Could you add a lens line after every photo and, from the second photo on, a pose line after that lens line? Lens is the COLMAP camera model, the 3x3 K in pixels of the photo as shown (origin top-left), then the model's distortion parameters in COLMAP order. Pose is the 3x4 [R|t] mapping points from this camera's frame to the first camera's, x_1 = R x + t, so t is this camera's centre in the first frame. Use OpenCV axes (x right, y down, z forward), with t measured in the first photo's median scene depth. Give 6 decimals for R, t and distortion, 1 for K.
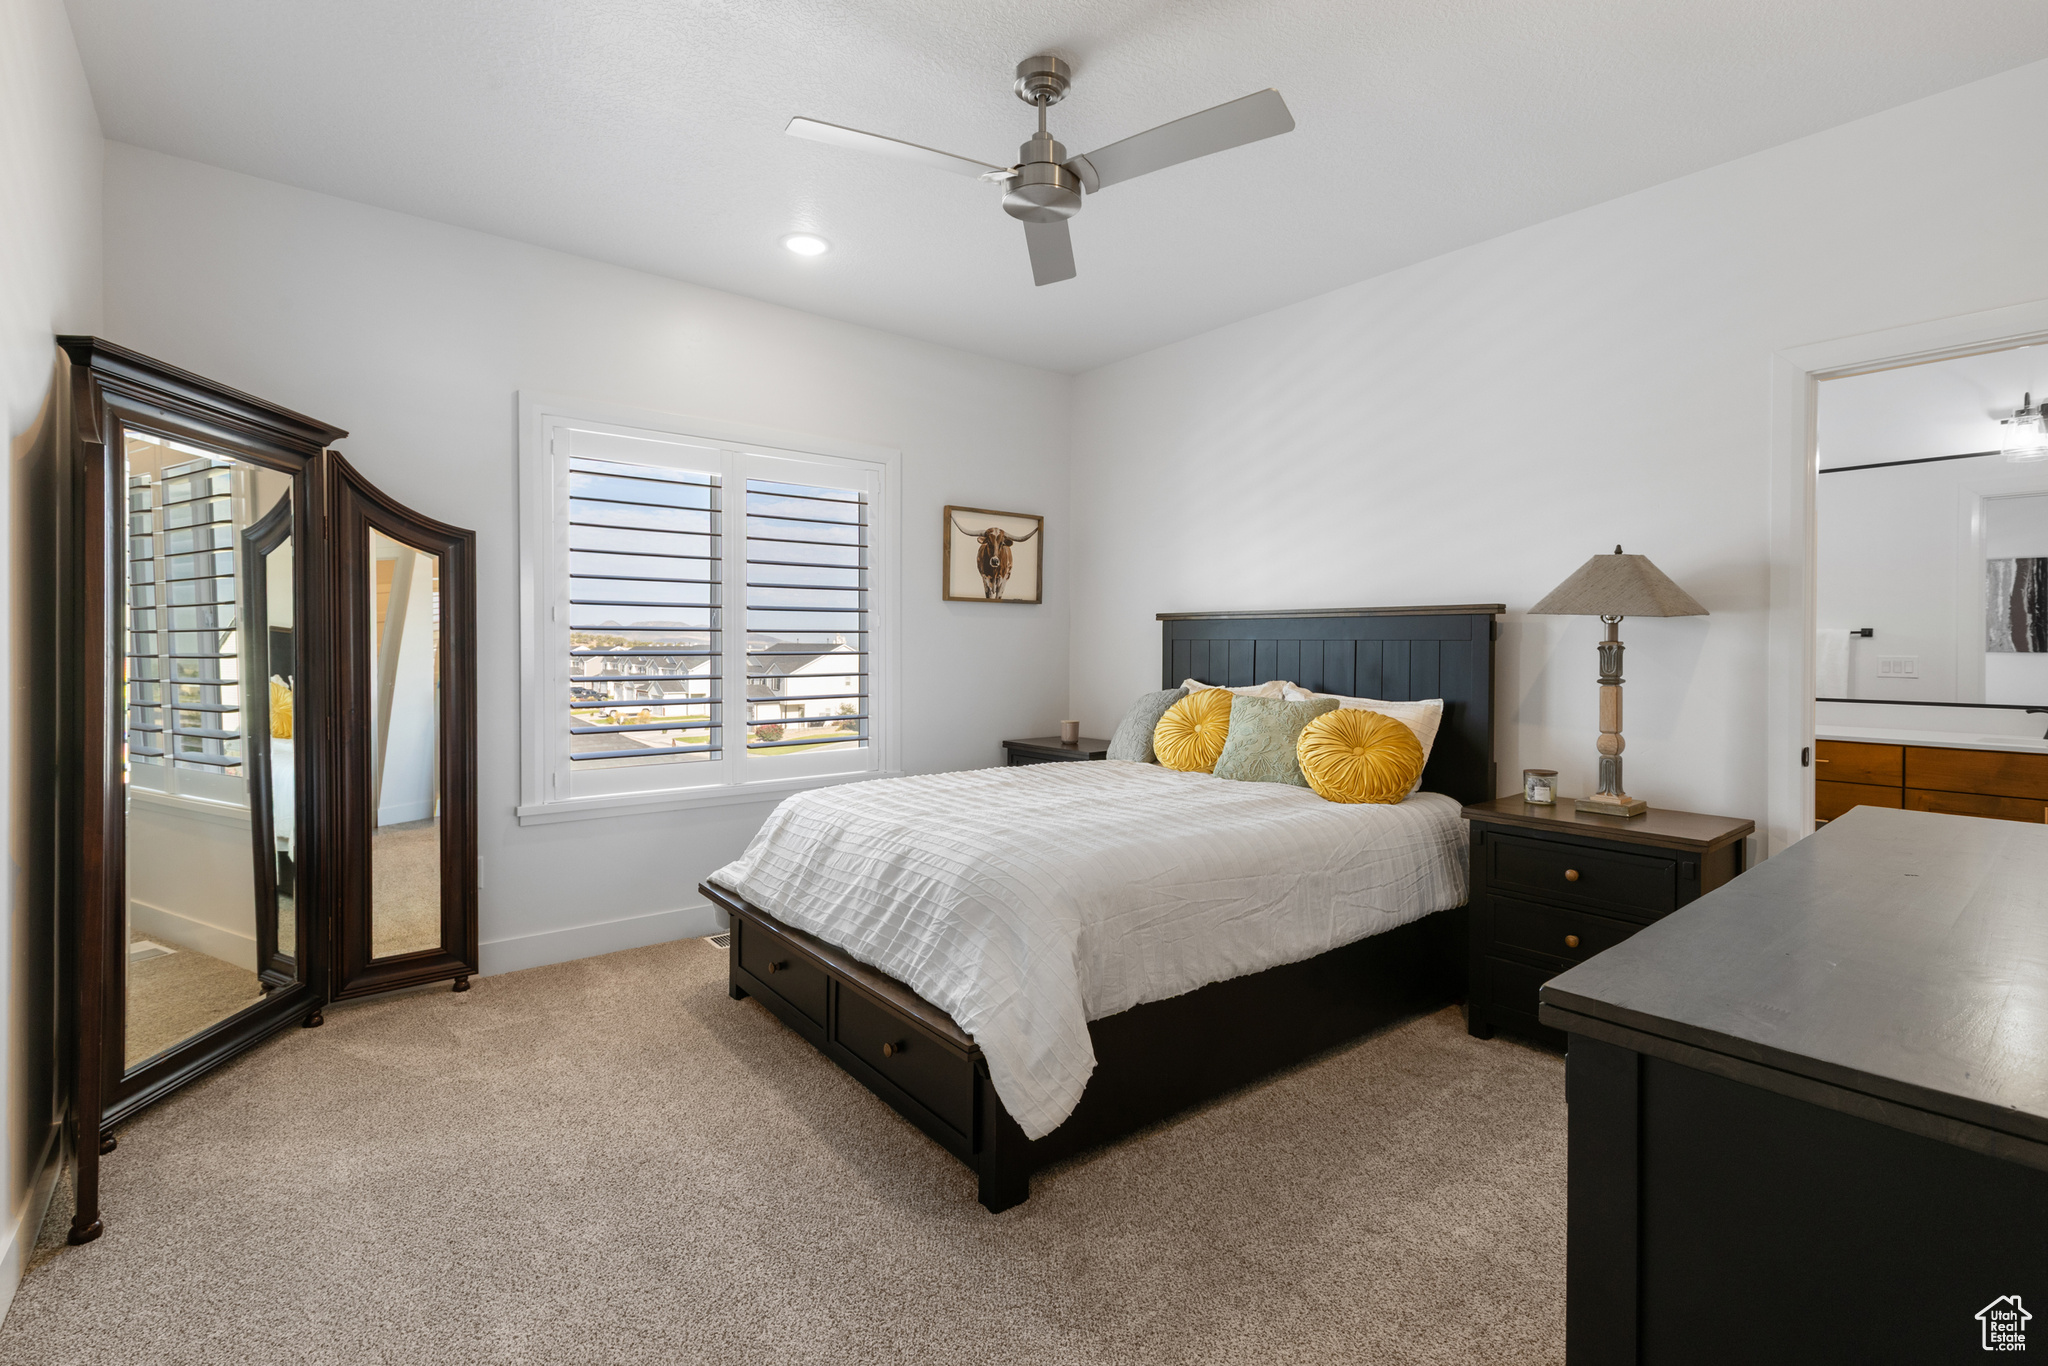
lens RADIAL K [[928.2, 0, 1029.4], [0, 928.2, 669.5], [0, 0, 1]] dist [0.003899, -0.001397]
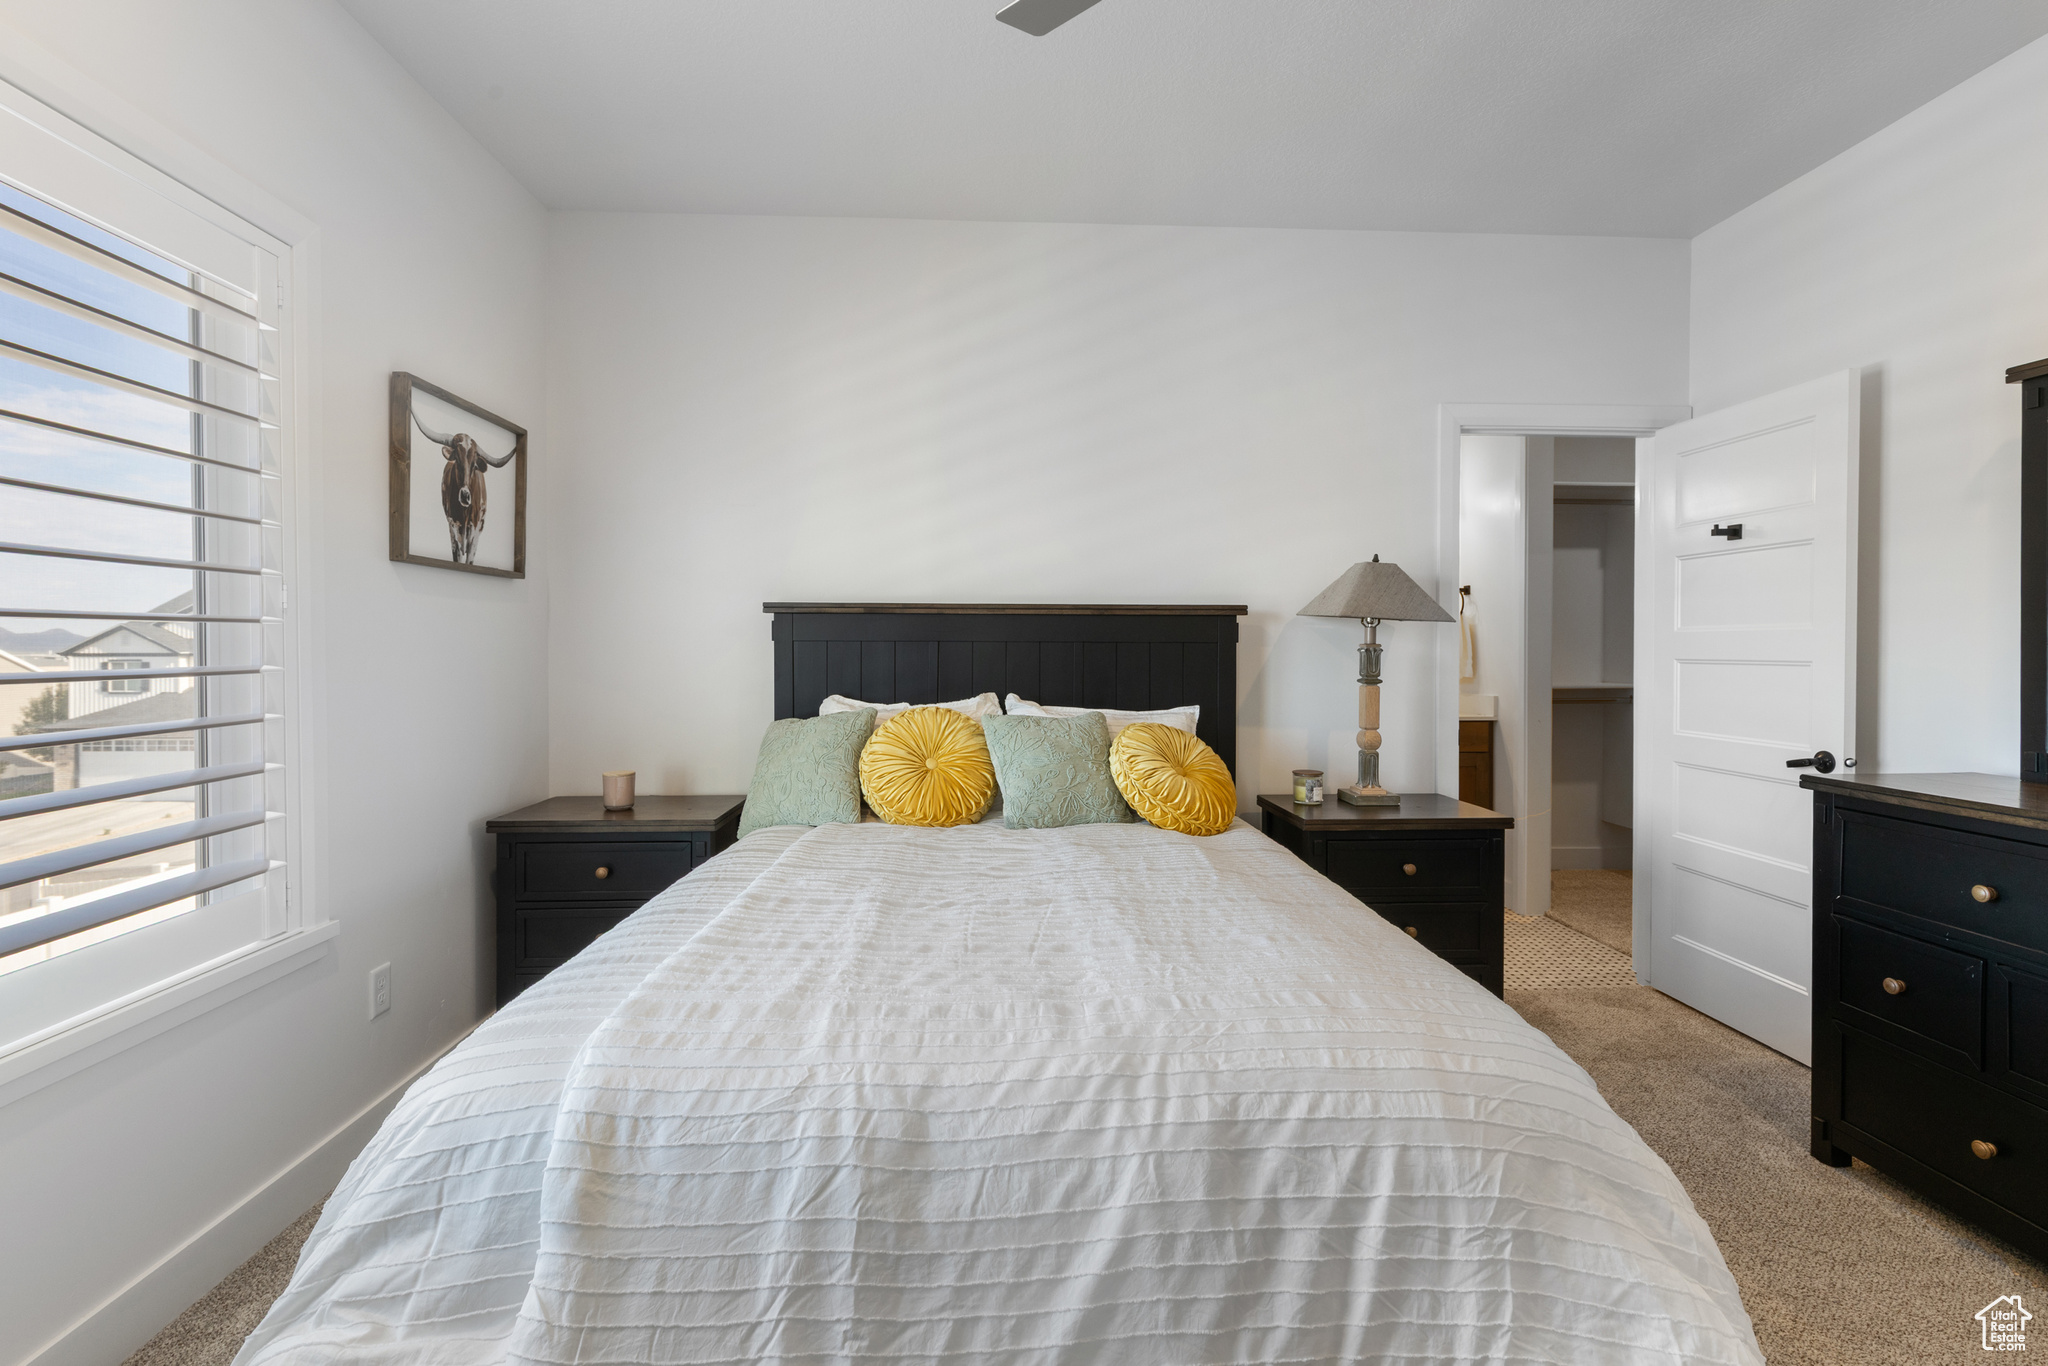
lens RADIAL K [[928.2, 0, 1023.4], [0, 928.2, 664.8], [0, 0, 1]] dist [0.003899, -0.001397]
pose [[0.595323, -0.019541, 0.803249, -0.398023], [0.022670, 0.999715, 0.007519, -0.019537], [-0.803167, 0.013734, 0.595596, 0.579005]]
